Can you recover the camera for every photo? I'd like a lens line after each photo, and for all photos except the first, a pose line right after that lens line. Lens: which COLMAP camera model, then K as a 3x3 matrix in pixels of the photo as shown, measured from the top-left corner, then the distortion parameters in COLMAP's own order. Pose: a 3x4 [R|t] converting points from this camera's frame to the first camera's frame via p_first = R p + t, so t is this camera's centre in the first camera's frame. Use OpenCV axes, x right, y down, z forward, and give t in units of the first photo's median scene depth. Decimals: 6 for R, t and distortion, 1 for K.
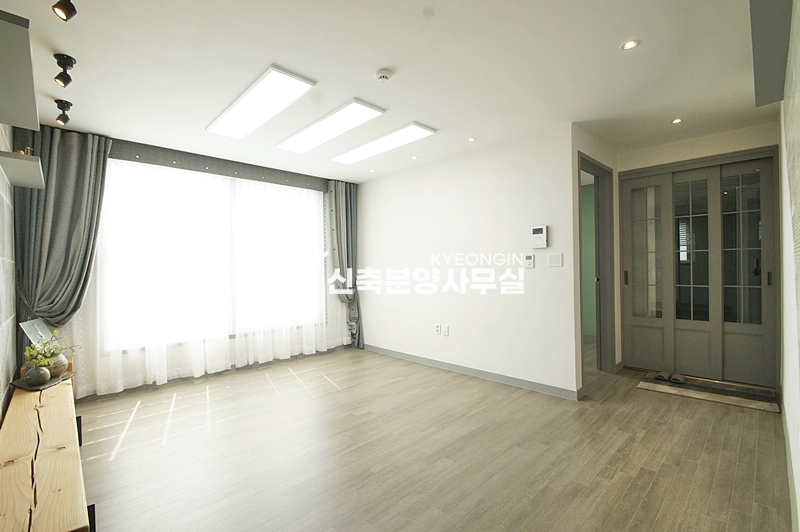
lens RADIAL K [[352.6, 0, 385.1], [0, 352.6, 268.1], [0, 0, 1]] dist [0.016032, -0.018850]
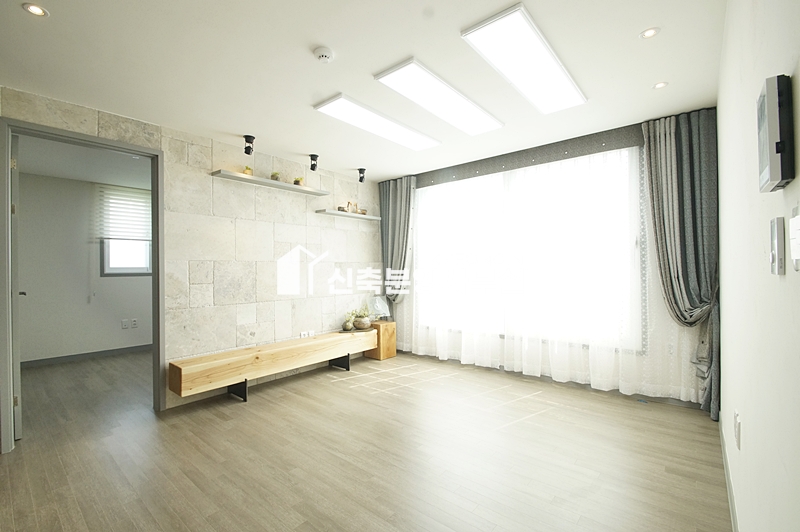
lens RADIAL K [[352.6, 0, 385.1], [0, 352.6, 268.1], [0, 0, 1]] dist [0.016032, -0.018850]
pose [[0.103722, 0.010554, -0.994550, 0.556671], [0.007078, 0.999911, 0.011349, -0.008377], [0.994581, -0.008217, 0.103638, 0.649986]]
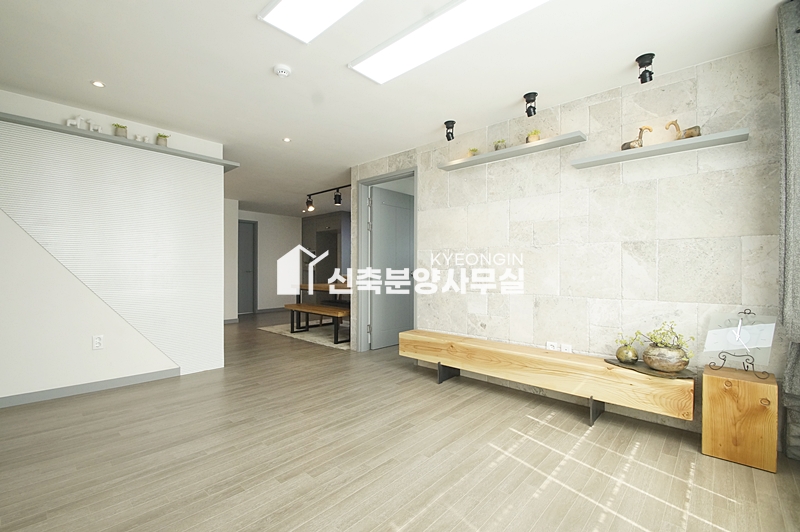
lens RADIAL K [[352.6, 0, 385.1], [0, 352.6, 268.1], [0, 0, 1]] dist [0.016032, -0.018850]
pose [[-0.997661, 0.012481, -0.067204, -0.143155], [0.012455, 0.999922, 0.000815, 0.030757], [0.067209, -0.000023, -0.997739, 1.277659]]
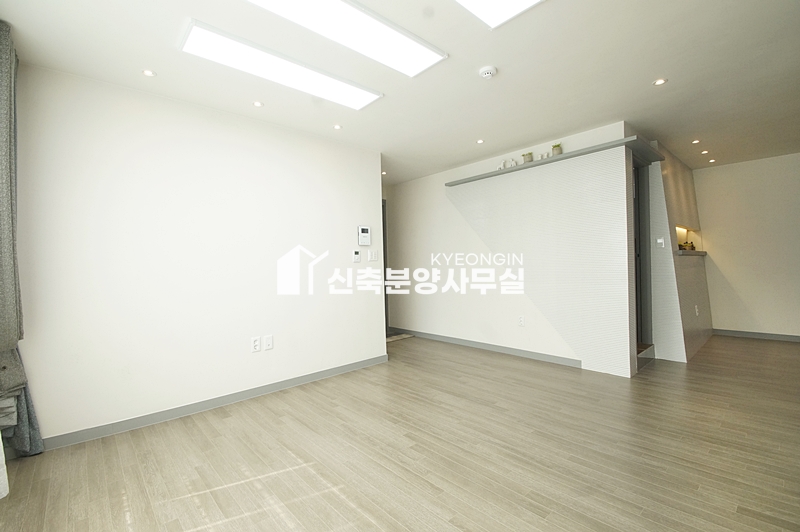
lens RADIAL K [[352.6, 0, 385.1], [0, 352.6, 268.1], [0, 0, 1]] dist [0.016032, -0.018850]
pose [[0.032453, 0.009053, 0.999432, -0.660463], [0.025544, 0.999625, -0.009885, 0.030065], [-0.999147, 0.025851, 0.032209, 0.793512]]
